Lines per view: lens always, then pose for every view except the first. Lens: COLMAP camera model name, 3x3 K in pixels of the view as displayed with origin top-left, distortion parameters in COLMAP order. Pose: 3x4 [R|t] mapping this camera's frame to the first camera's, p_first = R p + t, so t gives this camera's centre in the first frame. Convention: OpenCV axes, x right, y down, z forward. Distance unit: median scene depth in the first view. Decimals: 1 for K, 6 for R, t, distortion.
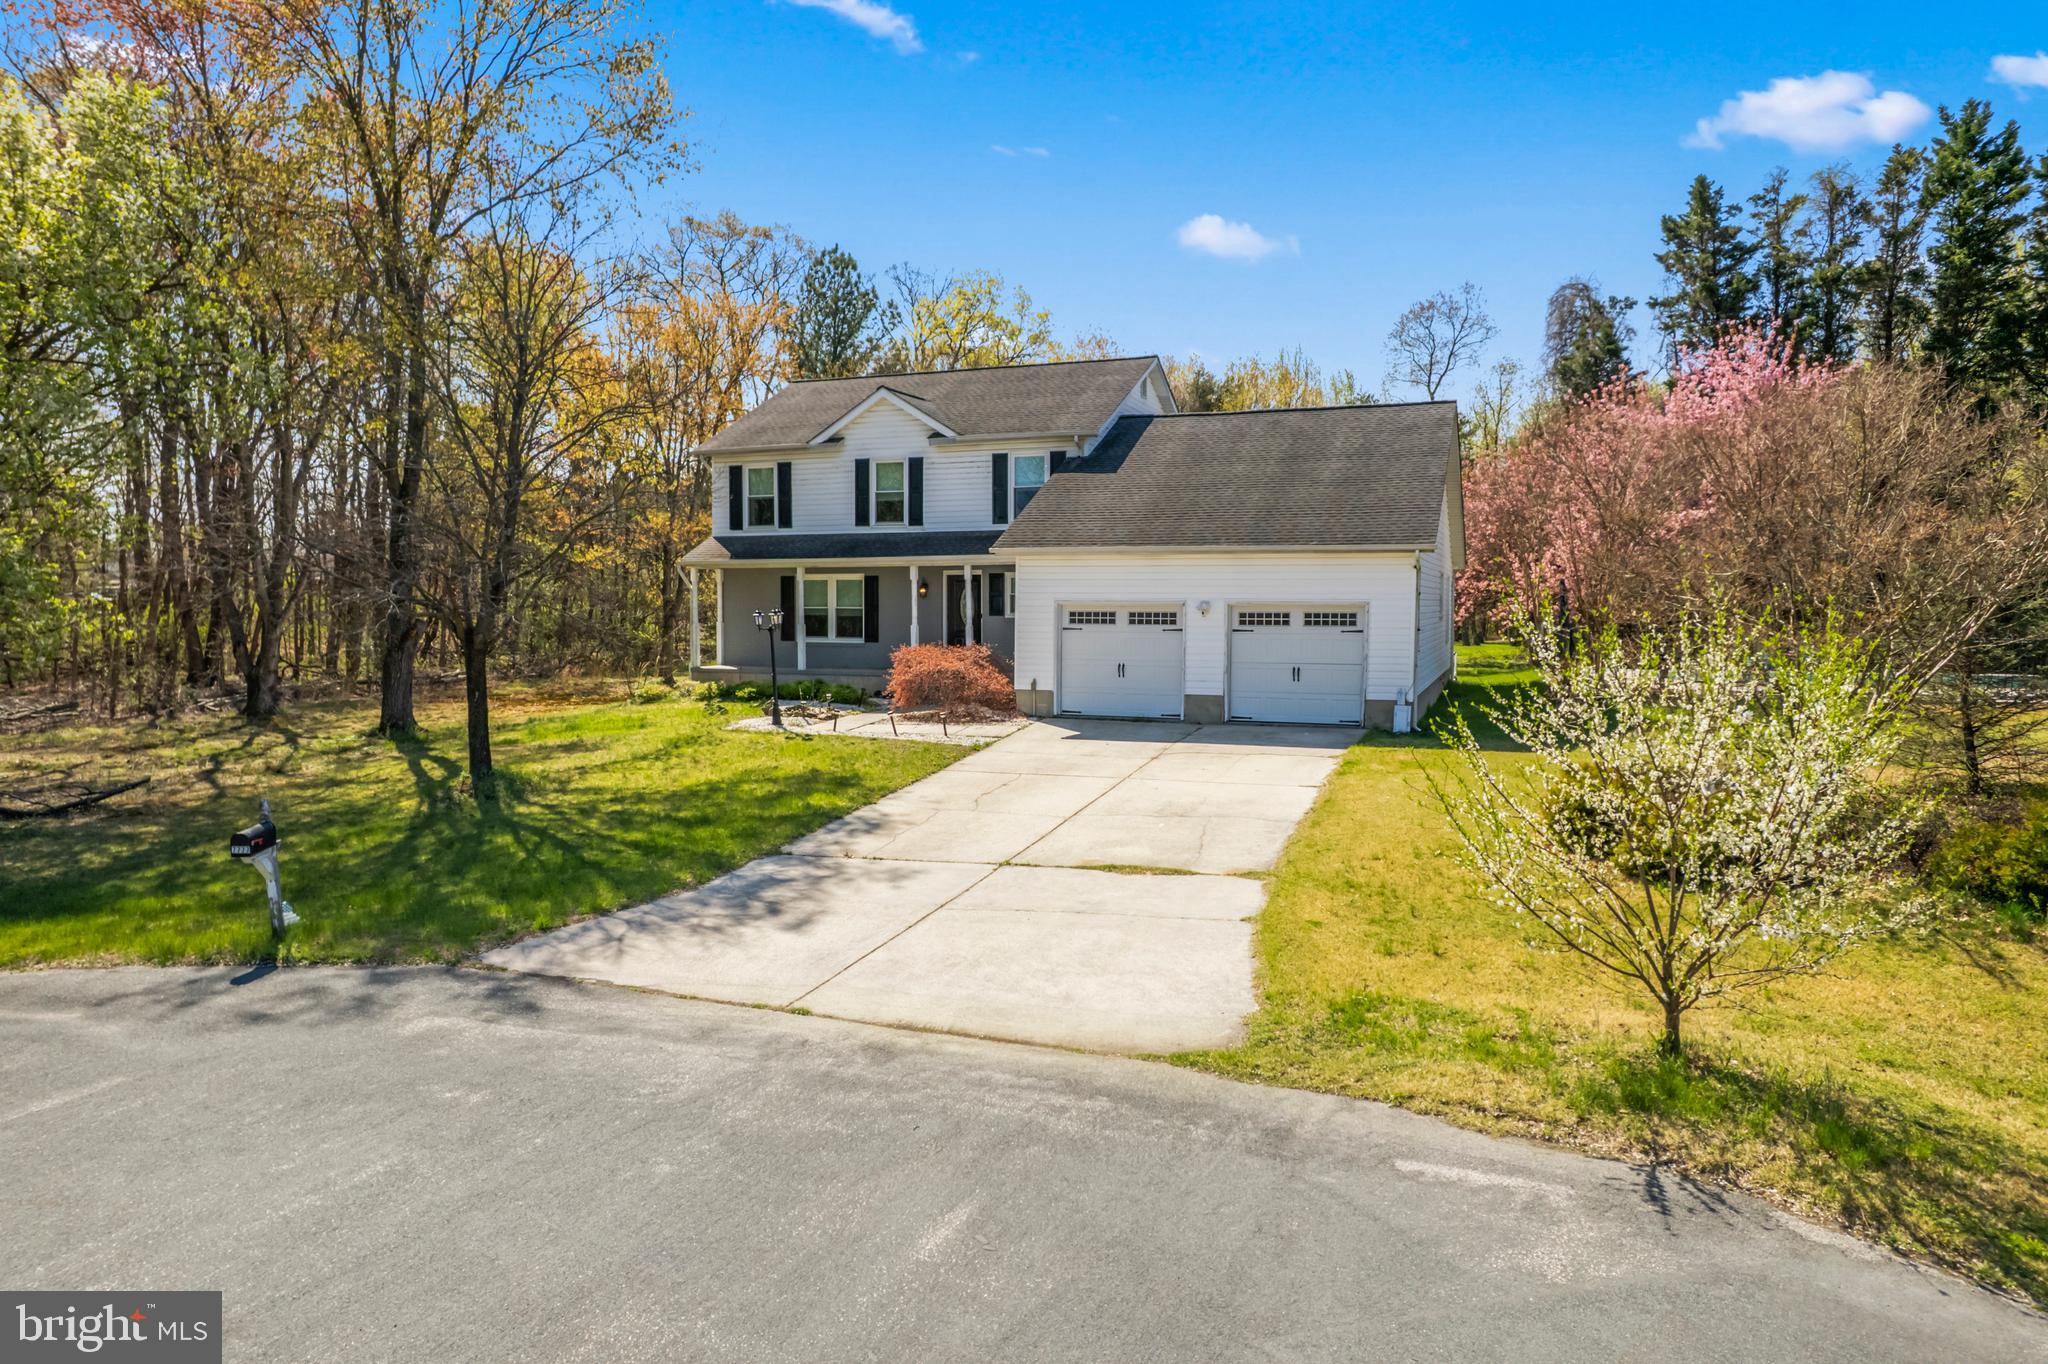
lens RADIAL K [[1320.7, 0, 1024.0], [0, 1320.7, 682.0], [0, 0, 1]] dist [-0.072927, 0.069009]
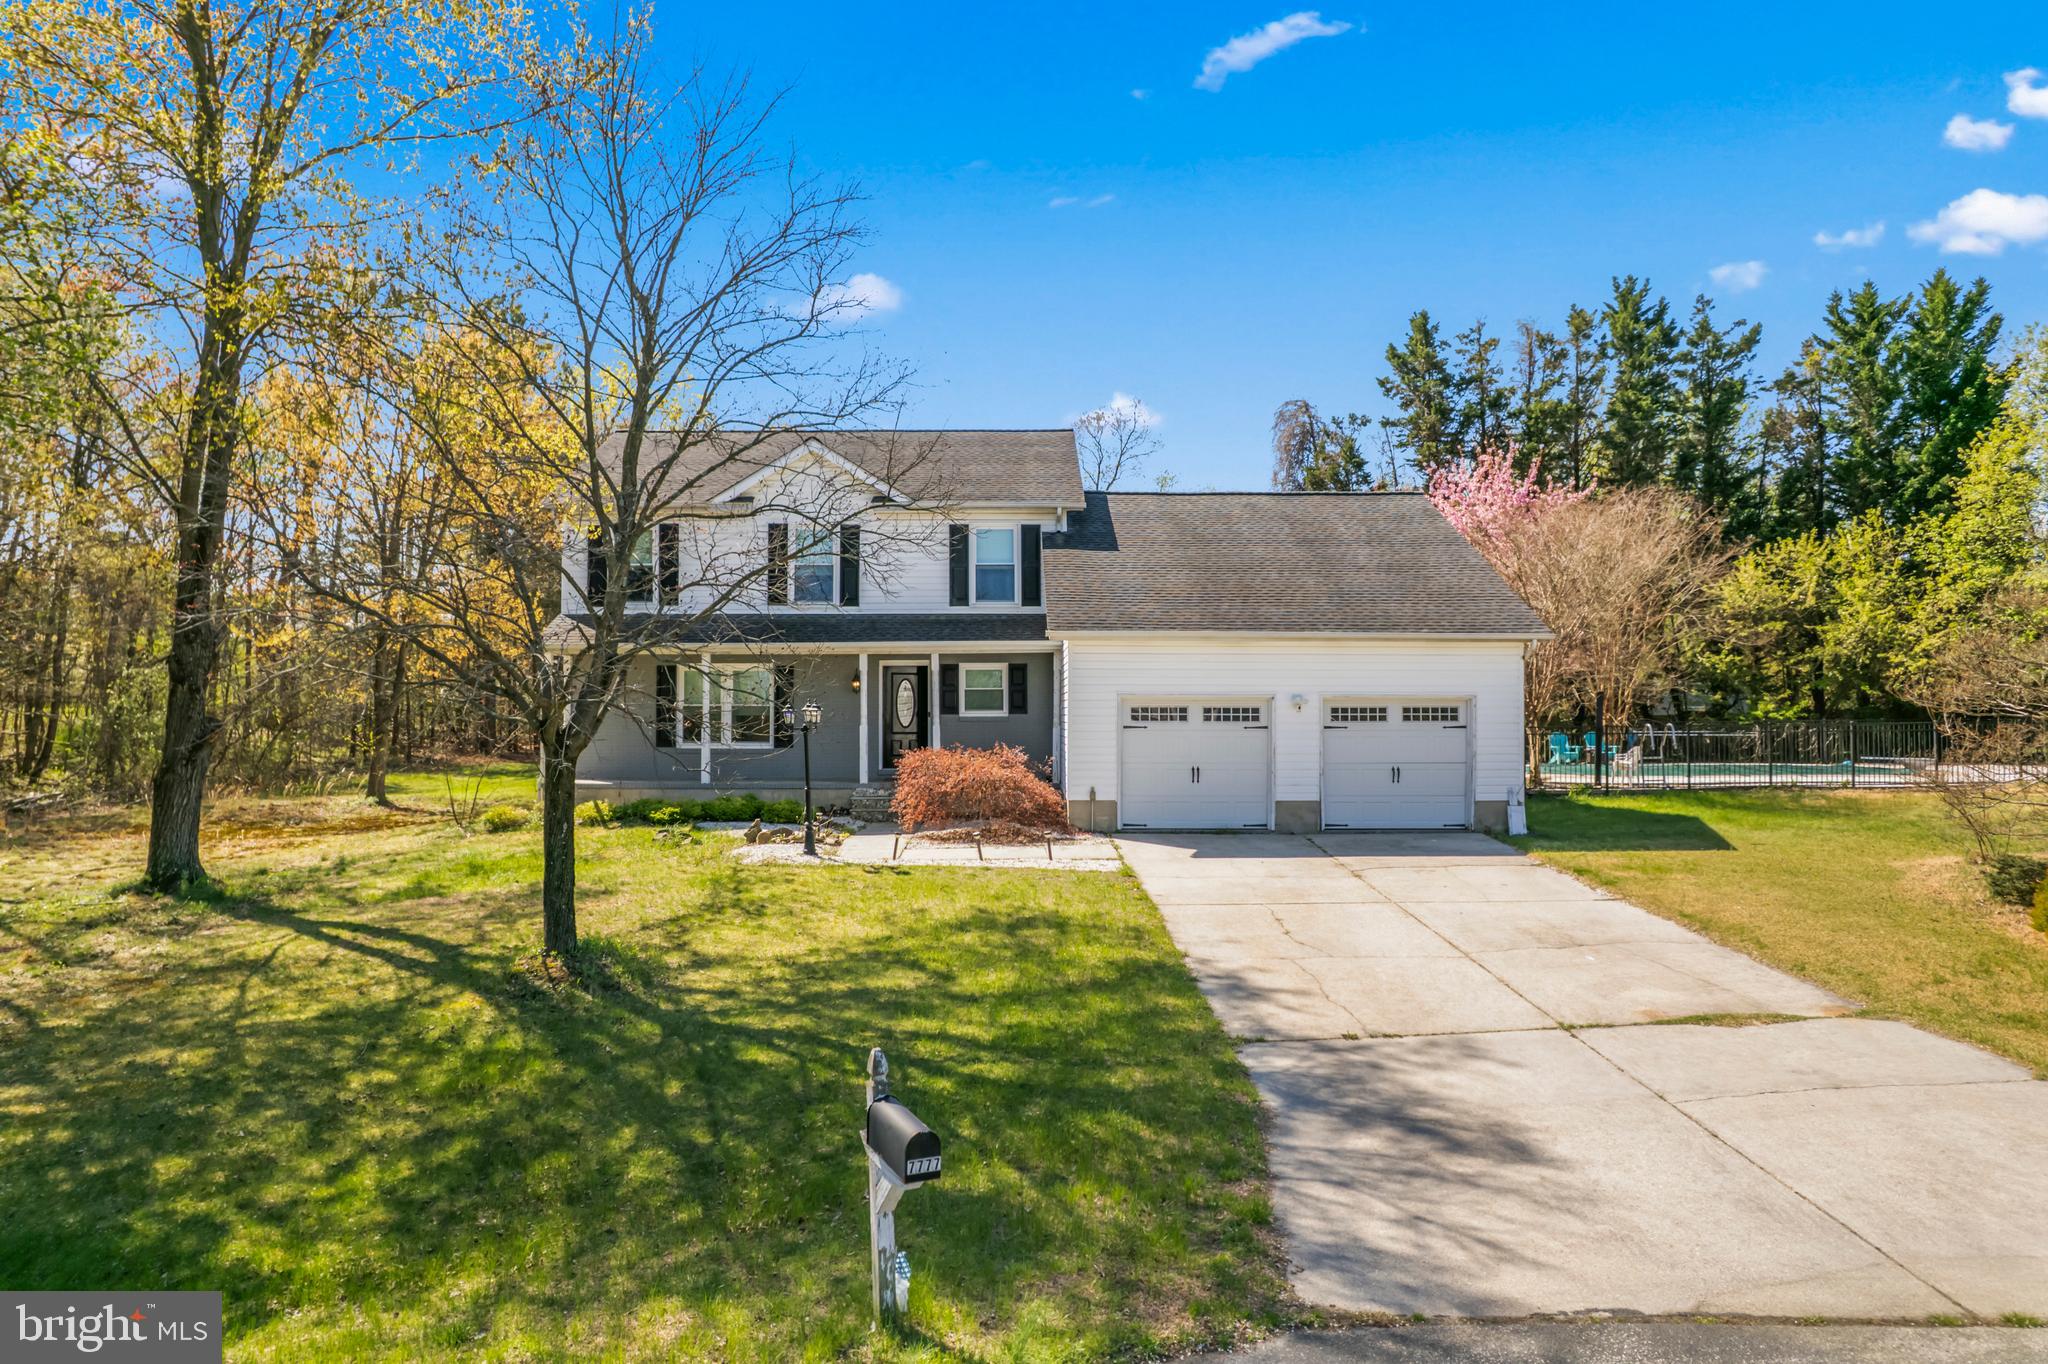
lens RADIAL K [[1320.7, 0, 1024.0], [0, 1320.7, 682.0], [0, 0, 1]] dist [-0.072927, 0.069009]
pose [[0.931916, 0.007256, 0.362602, -0.294503], [0.022221, 0.996779, -0.077055, -0.004641], [-0.361993, 0.079866, 0.928753, 0.202896]]
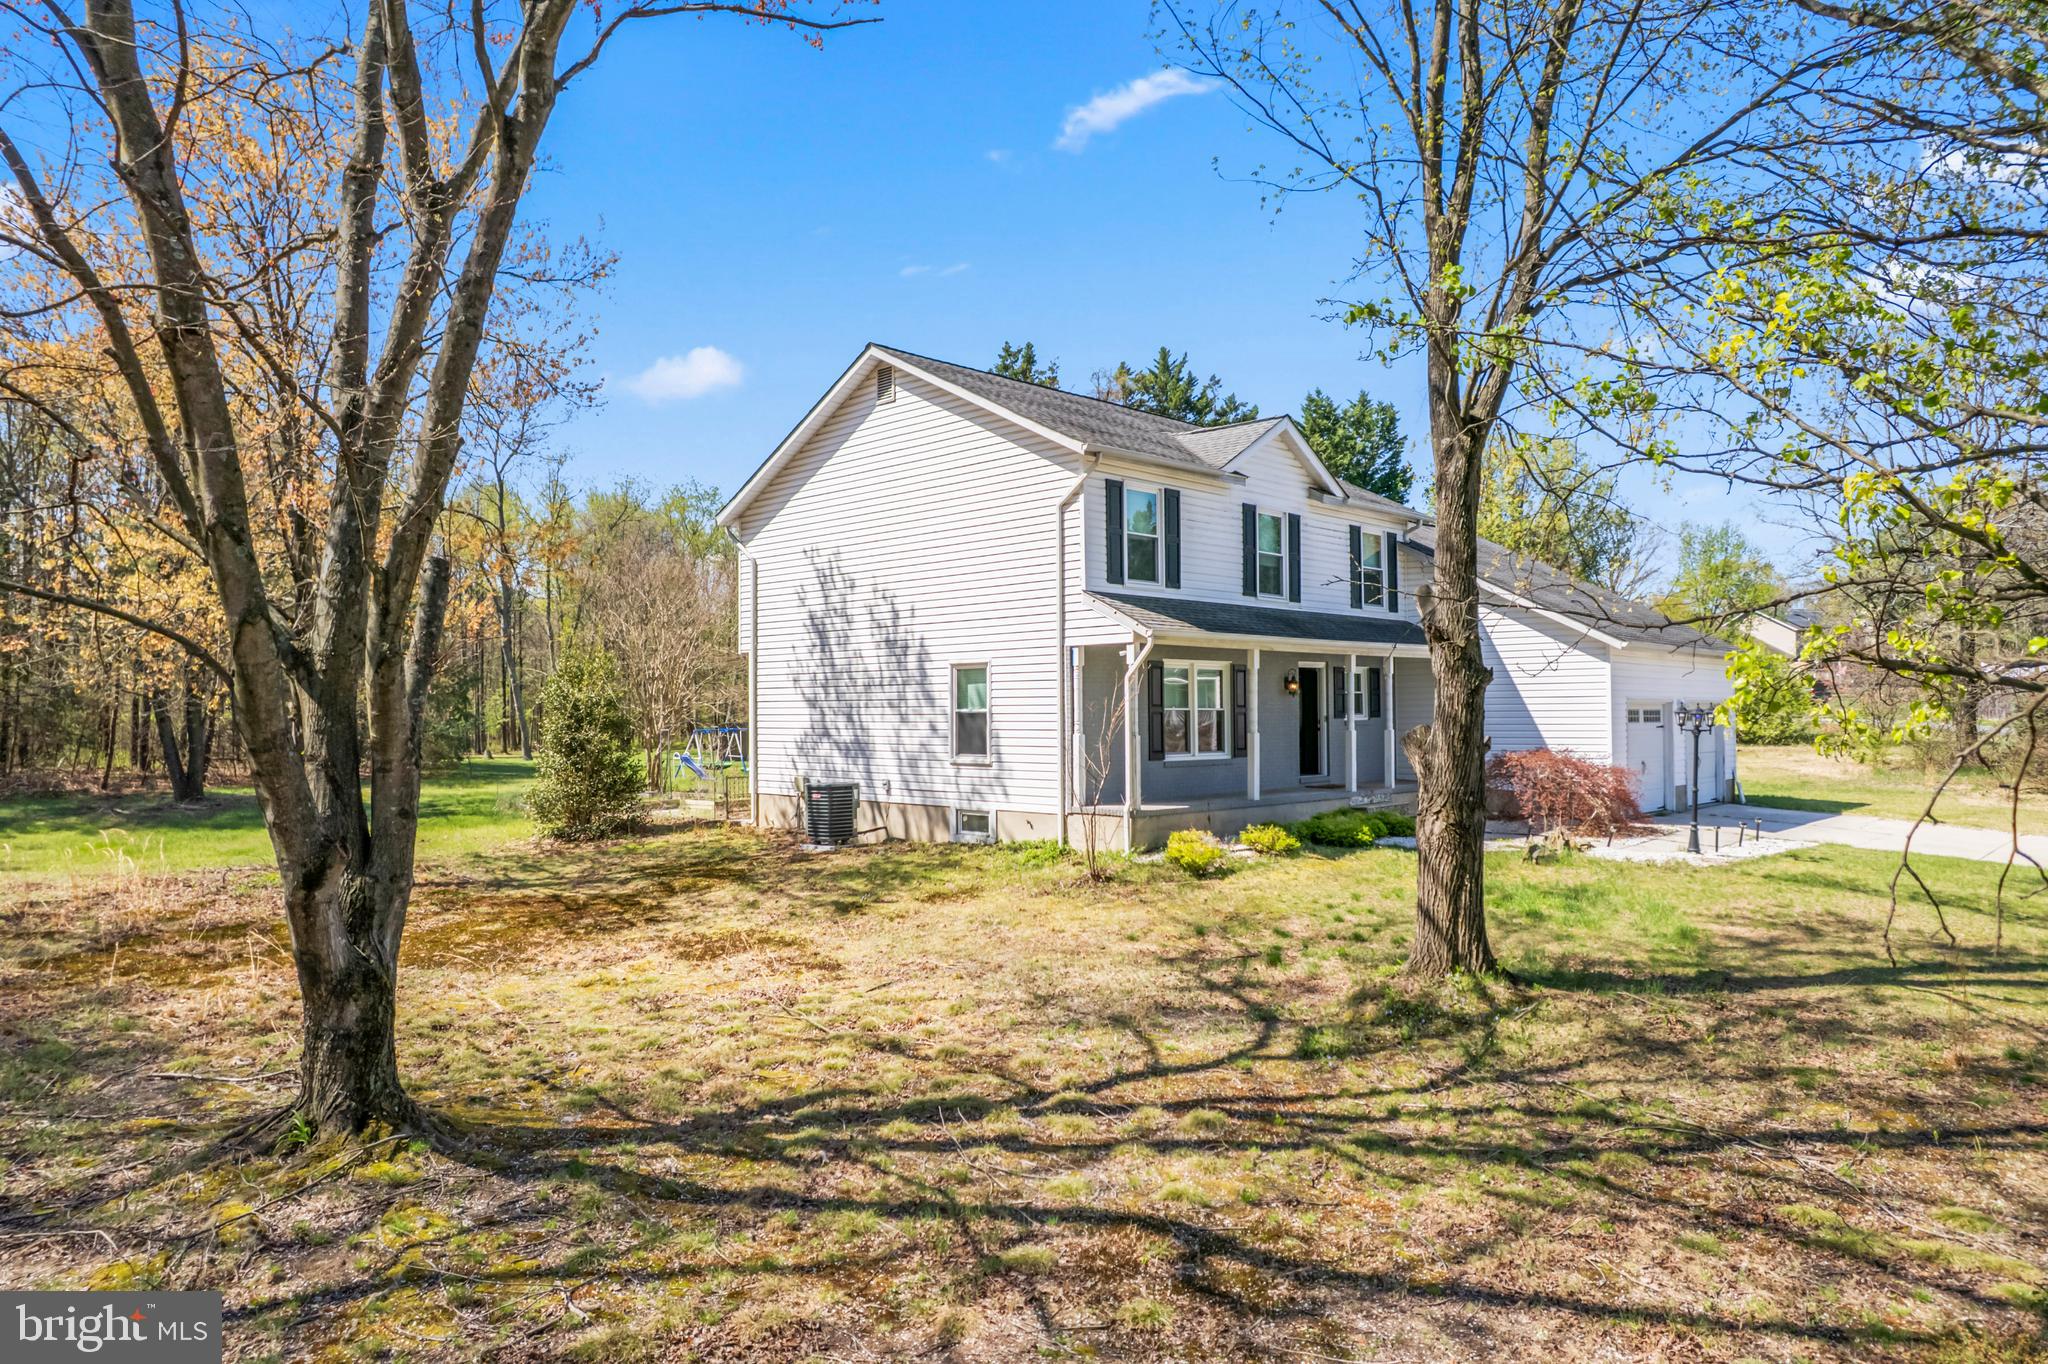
lens RADIAL K [[1320.7, 0, 1024.0], [0, 1320.7, 682.0], [0, 0, 1]] dist [-0.072927, 0.069009]
pose [[0.395070, 0.020881, 0.918414, -0.888913], [0.063801, 0.996704, -0.050106, -0.045937], [-0.916433, 0.078391, 0.392435, 0.890615]]
